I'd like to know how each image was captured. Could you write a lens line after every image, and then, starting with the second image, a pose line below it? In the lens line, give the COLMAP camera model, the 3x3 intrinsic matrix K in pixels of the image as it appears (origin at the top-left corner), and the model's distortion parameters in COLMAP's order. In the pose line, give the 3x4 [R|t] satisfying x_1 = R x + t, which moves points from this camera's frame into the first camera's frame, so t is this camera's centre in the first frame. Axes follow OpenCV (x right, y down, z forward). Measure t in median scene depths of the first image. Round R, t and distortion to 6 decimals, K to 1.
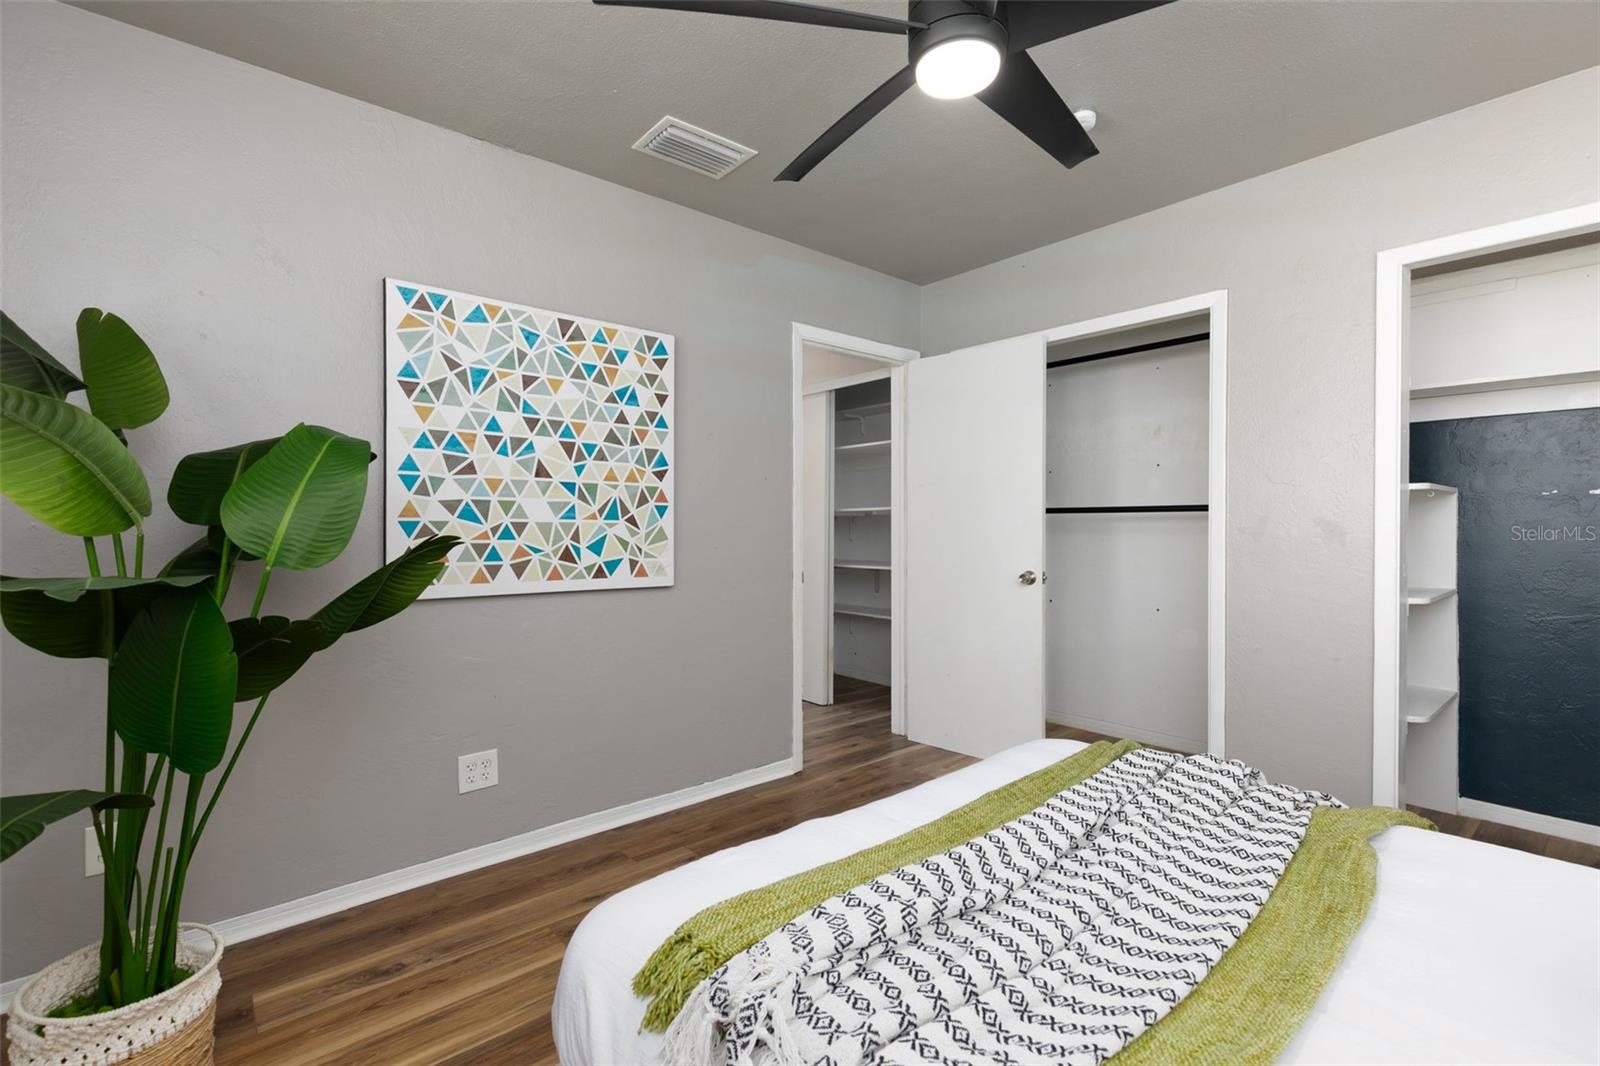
lens RADIAL K [[722.6, 0, 794.8], [0, 722.6, 535.5], [0, 0, 1]] dist [0.007412, -0.002380]
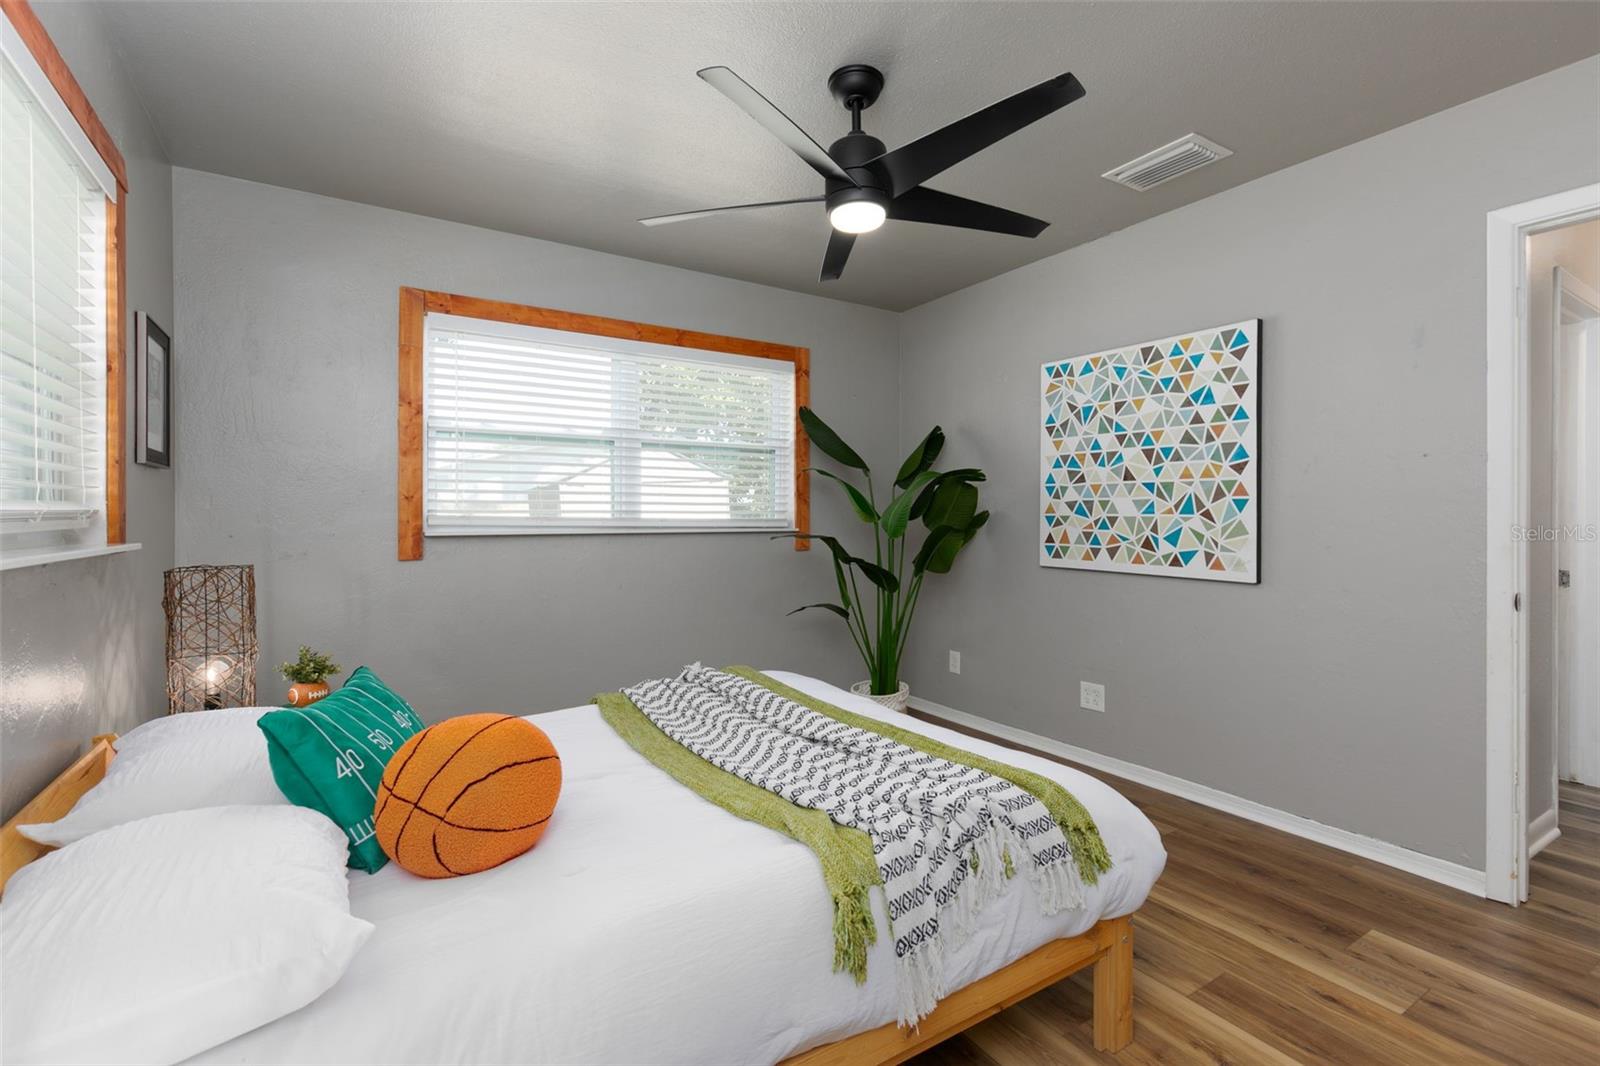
lens RADIAL K [[722.6, 0, 798.0], [0, 722.6, 518.8], [0, 0, 1]] dist [0.007412, -0.002380]
pose [[-0.146926, 0.005824, -0.989130, 0.970783], [-0.011399, 0.999906, 0.007580, -0.017303], [0.989082, 0.012389, -0.146845, 0.619388]]
